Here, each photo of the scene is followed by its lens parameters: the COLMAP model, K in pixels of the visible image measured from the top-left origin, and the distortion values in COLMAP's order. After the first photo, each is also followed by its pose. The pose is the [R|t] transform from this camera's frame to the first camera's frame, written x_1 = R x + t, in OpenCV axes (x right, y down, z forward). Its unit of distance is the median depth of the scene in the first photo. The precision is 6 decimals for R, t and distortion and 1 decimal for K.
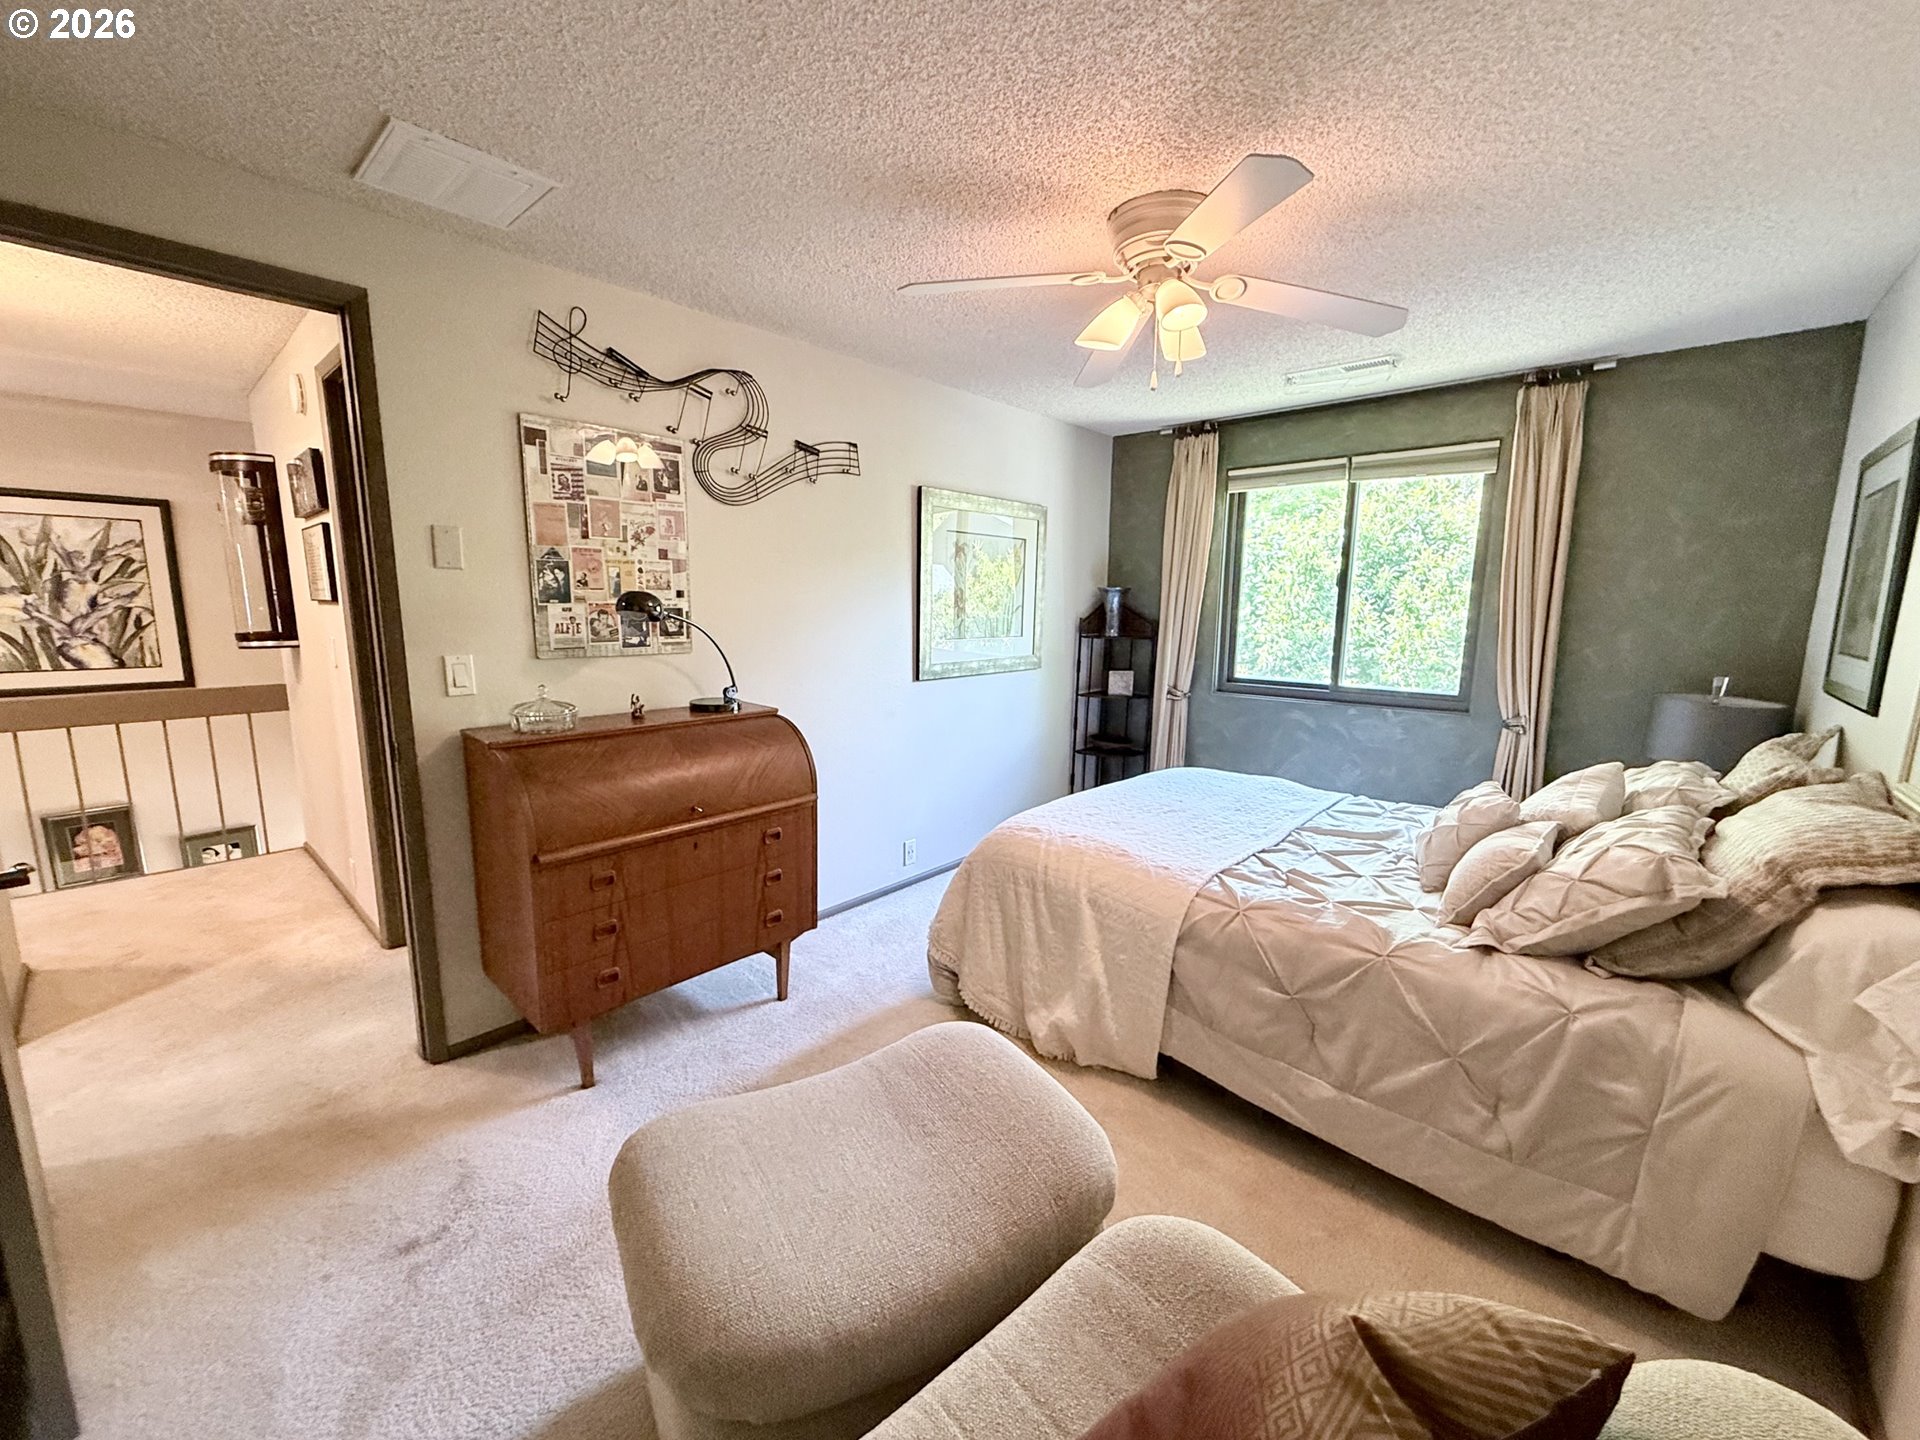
lens RADIAL K [[760.1, 0, 950.3], [0, 760.1, 717.2], [0, 0, 1]] dist [-0.001069, 0.000389]
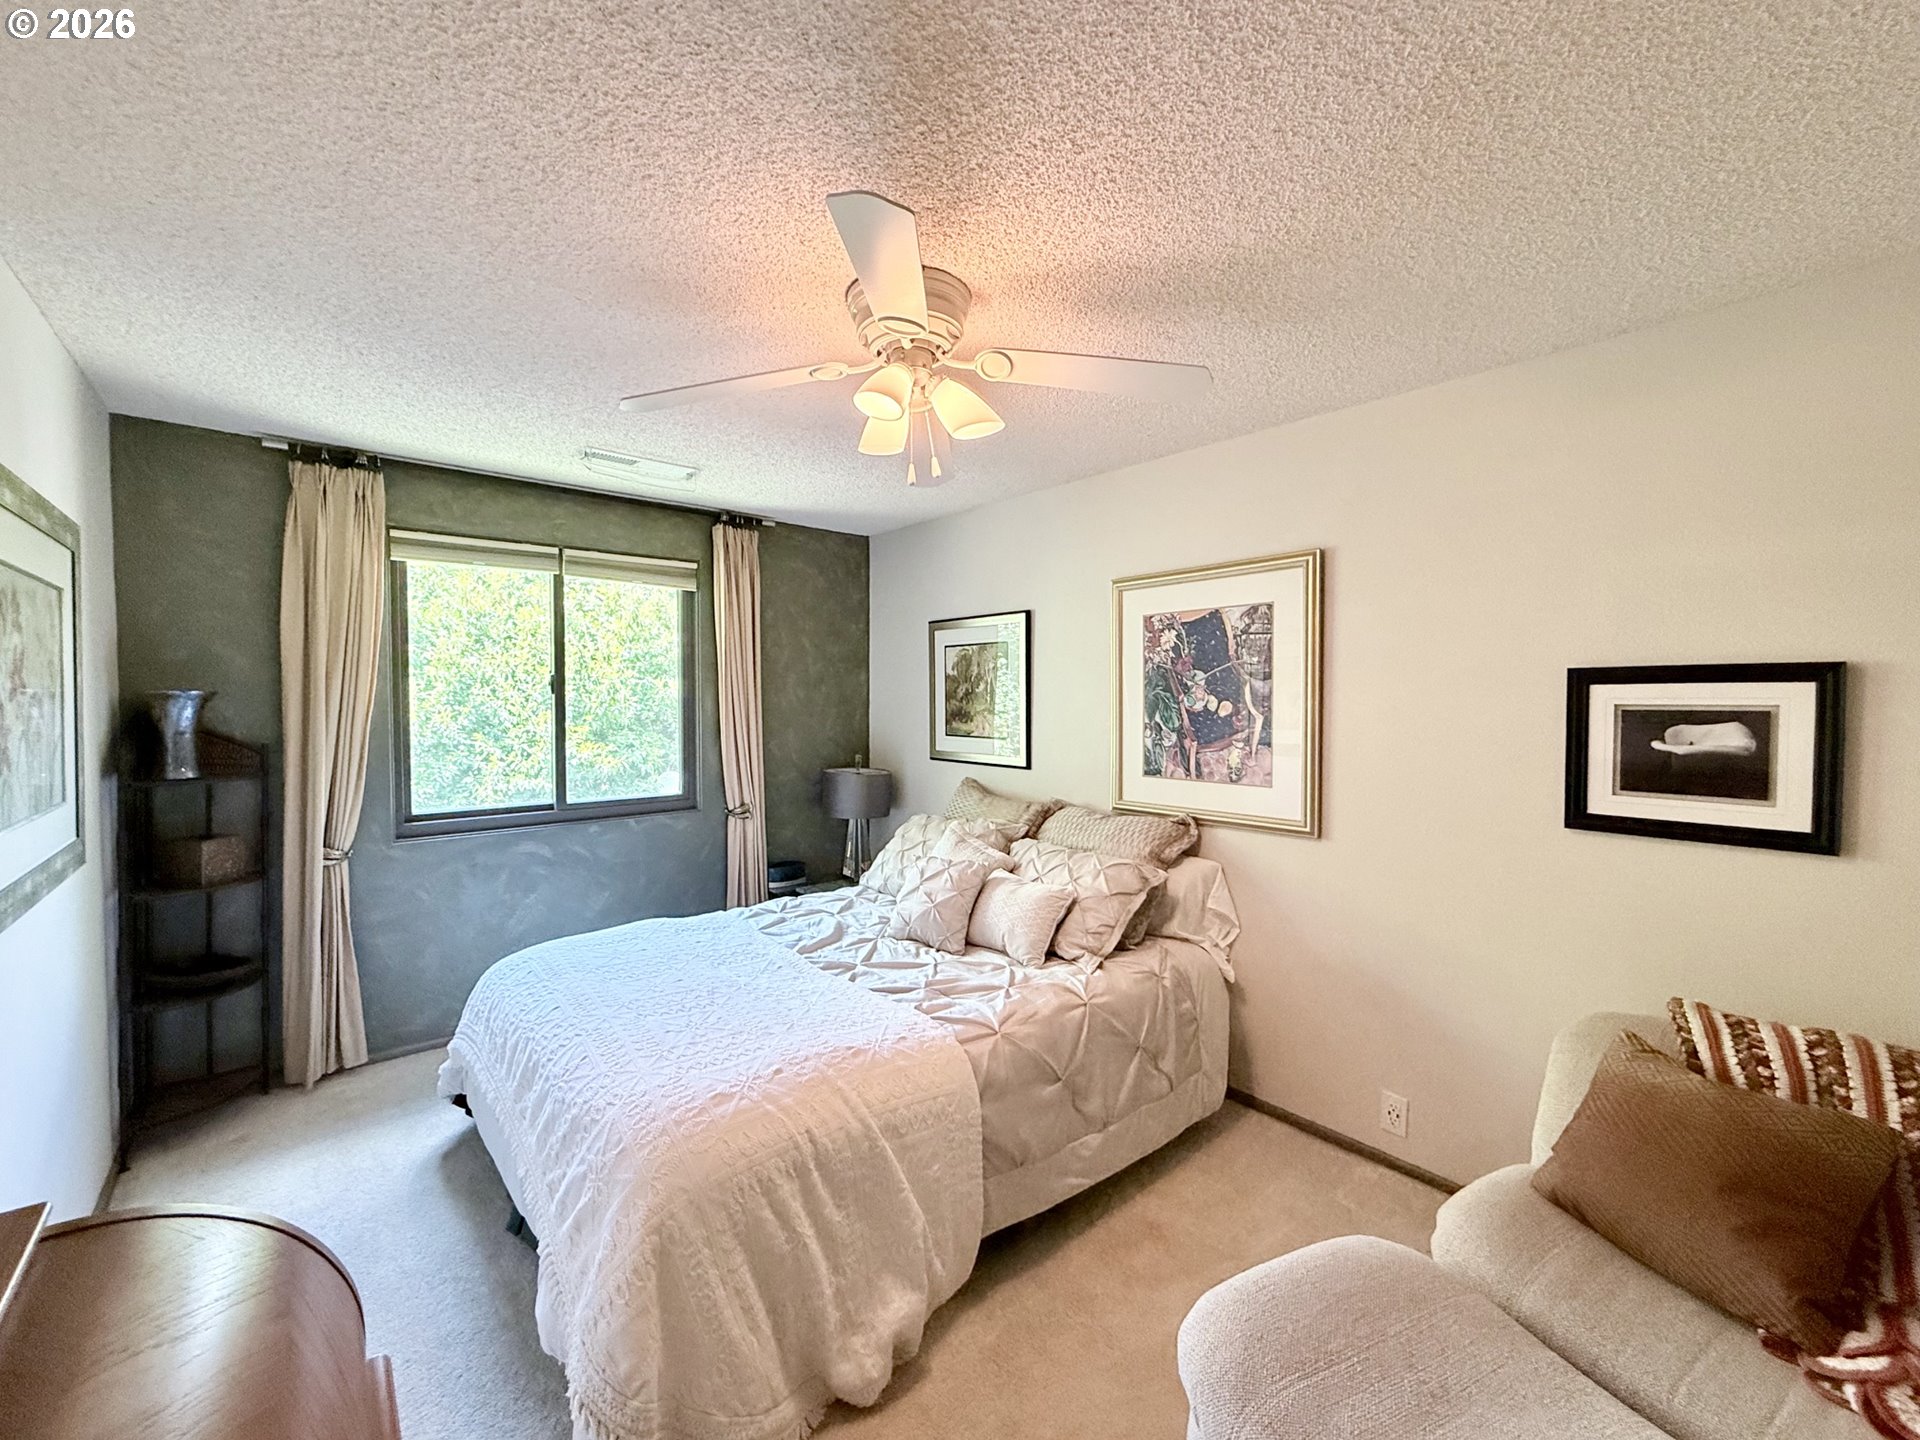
lens RADIAL K [[760.1, 0, 960.0], [0, 760.1, 712.5], [0, 0, 1]] dist [-0.001069, 0.000389]
pose [[0.125927, -0.032394, 0.991510, -0.439498], [0.149602, 0.988657, 0.013300, -0.132112], [-0.980694, 0.146657, 0.129345, 0.644708]]
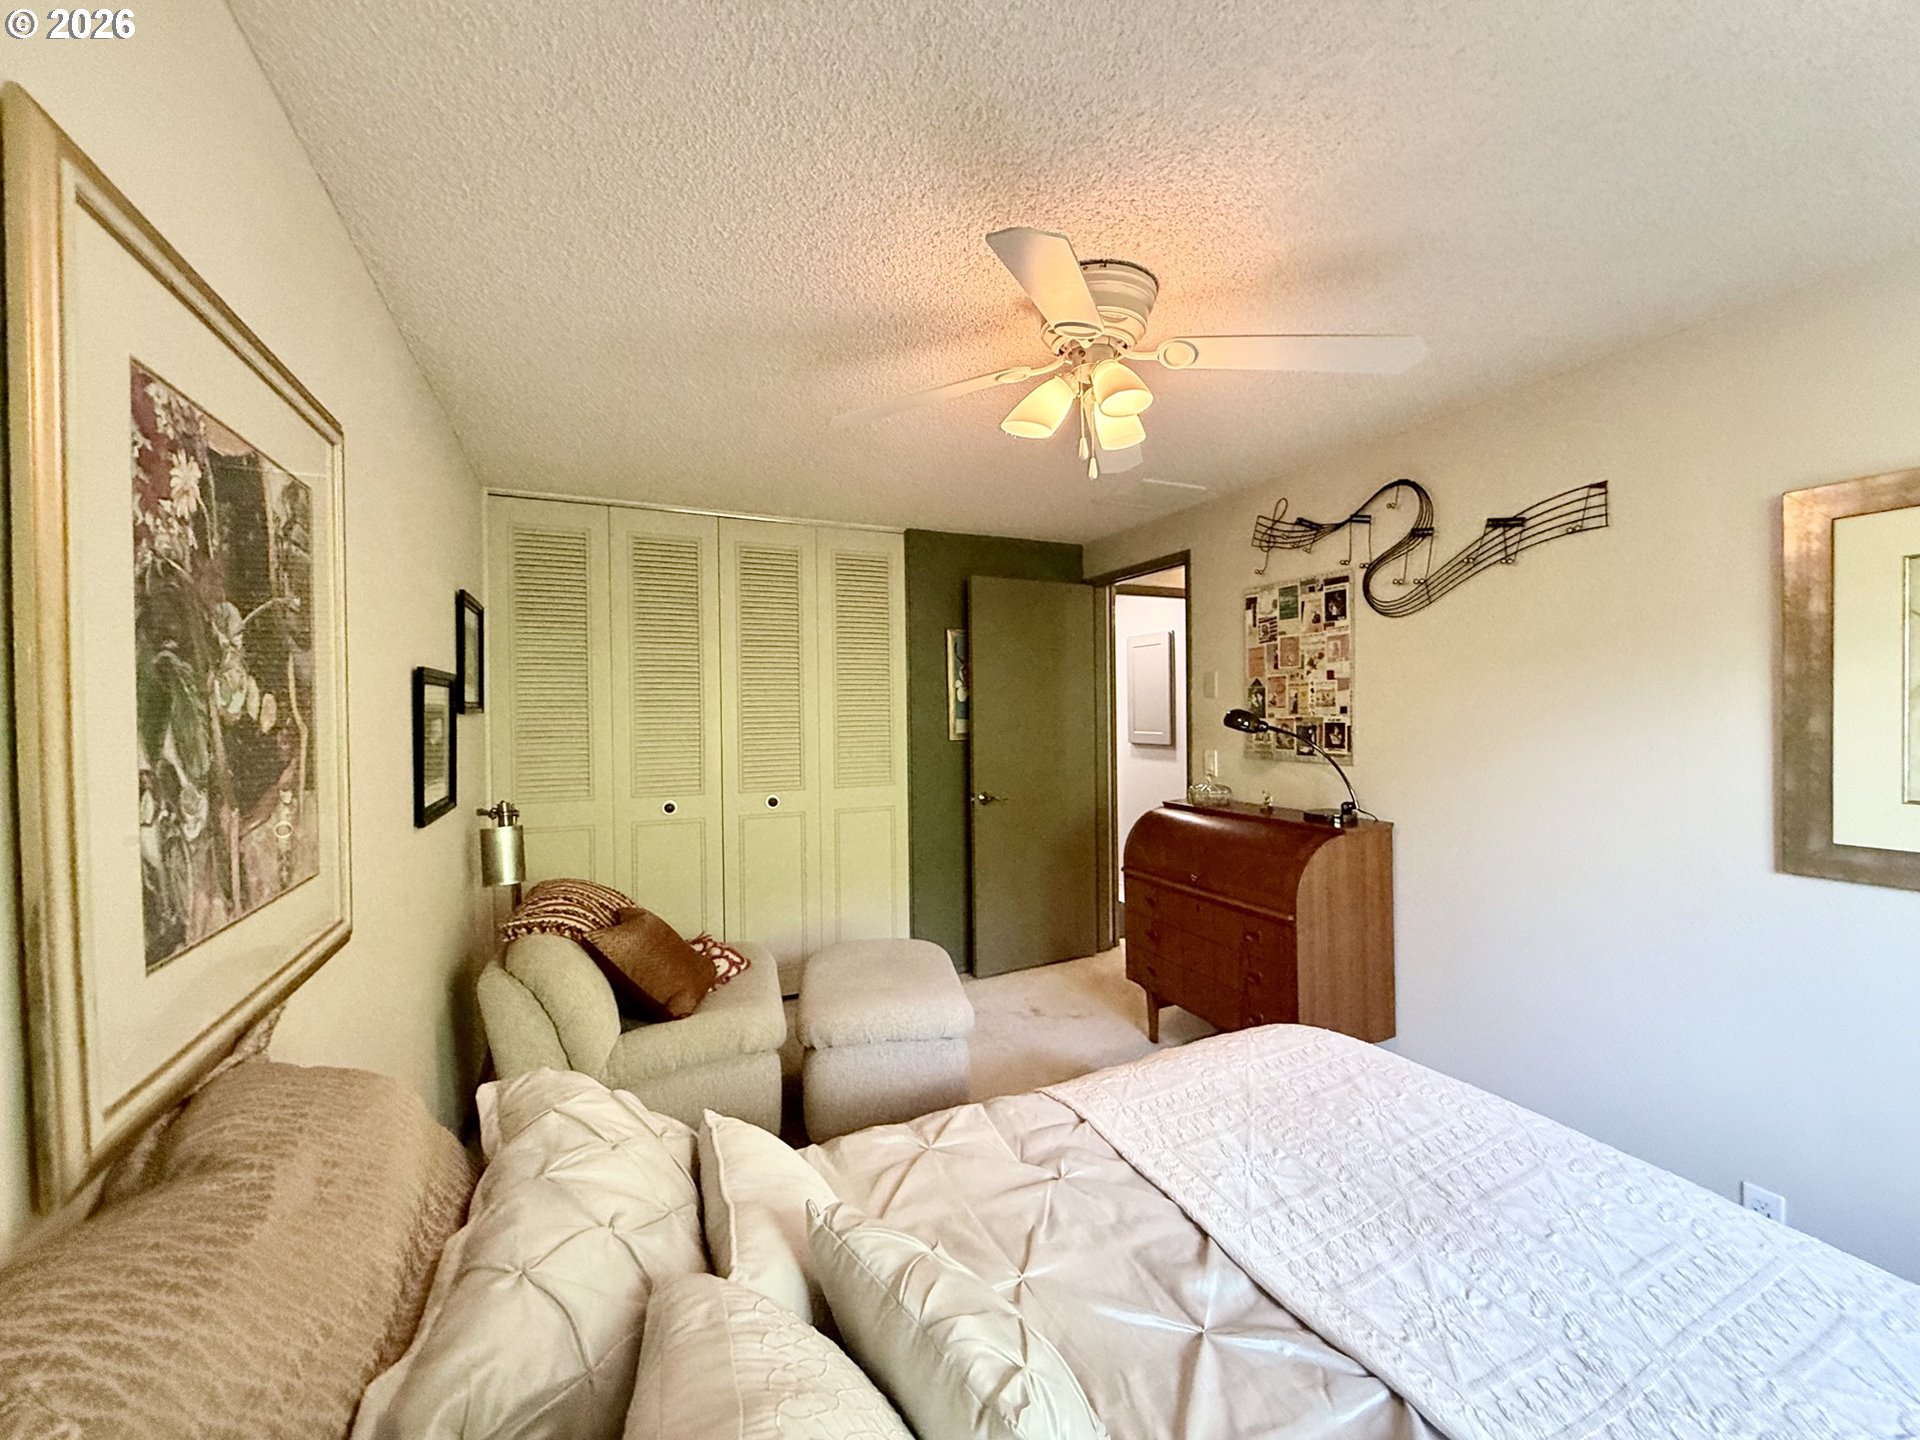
lens RADIAL K [[760.1, 0, 961.8], [0, 760.1, 723.0], [0, 0, 1]] dist [-0.001069, 0.000389]
pose [[-0.376180, 0.008242, -0.926510, 0.850380], [-0.135572, 0.988709, 0.063840, -0.141277], [0.916574, 0.149624, -0.370815, 0.918892]]
